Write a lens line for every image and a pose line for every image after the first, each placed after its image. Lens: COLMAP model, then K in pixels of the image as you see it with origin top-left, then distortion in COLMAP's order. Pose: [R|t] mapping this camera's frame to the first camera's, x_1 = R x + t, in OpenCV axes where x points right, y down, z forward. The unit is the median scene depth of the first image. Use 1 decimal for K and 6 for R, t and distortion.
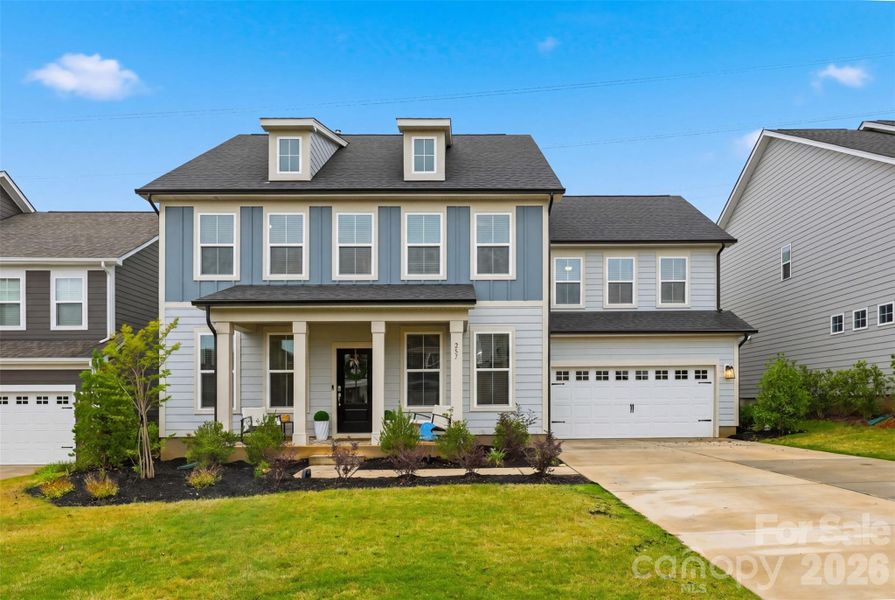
lens RADIAL K [[465.4, 0, 447.8], [0, 465.4, 285.2], [0, 0, 1]] dist [0.007254, 0.000011]
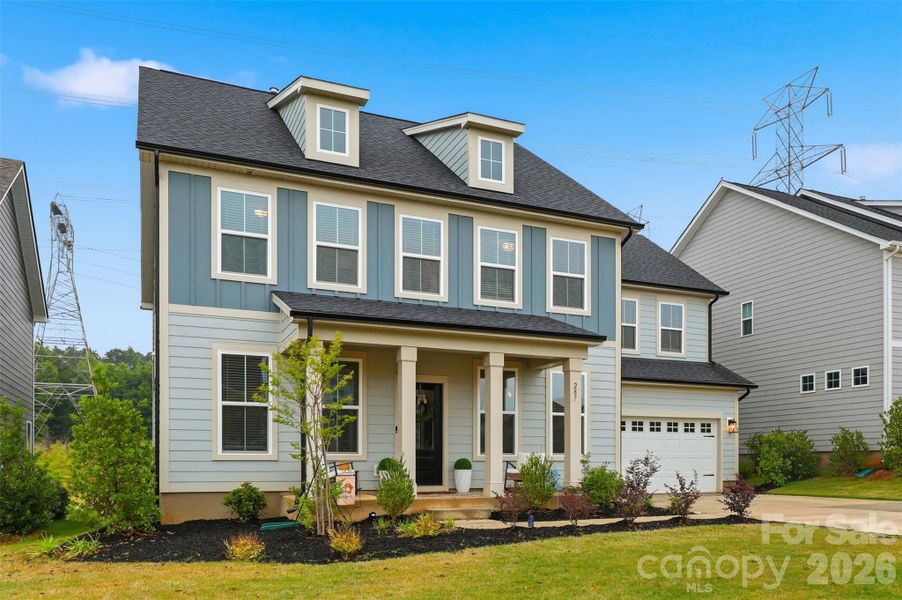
lens RADIAL K [[617.6, 0, 450.9], [0, 617.6, 287.1], [0, 0, 1]] dist [-0.003398, 0.000140]
pose [[0.935382, 0.107444, 0.336922, -0.464115], [-0.097560, 0.994158, -0.046182, 0.011528], [-0.339916, 0.010327, 0.940399, -0.037757]]
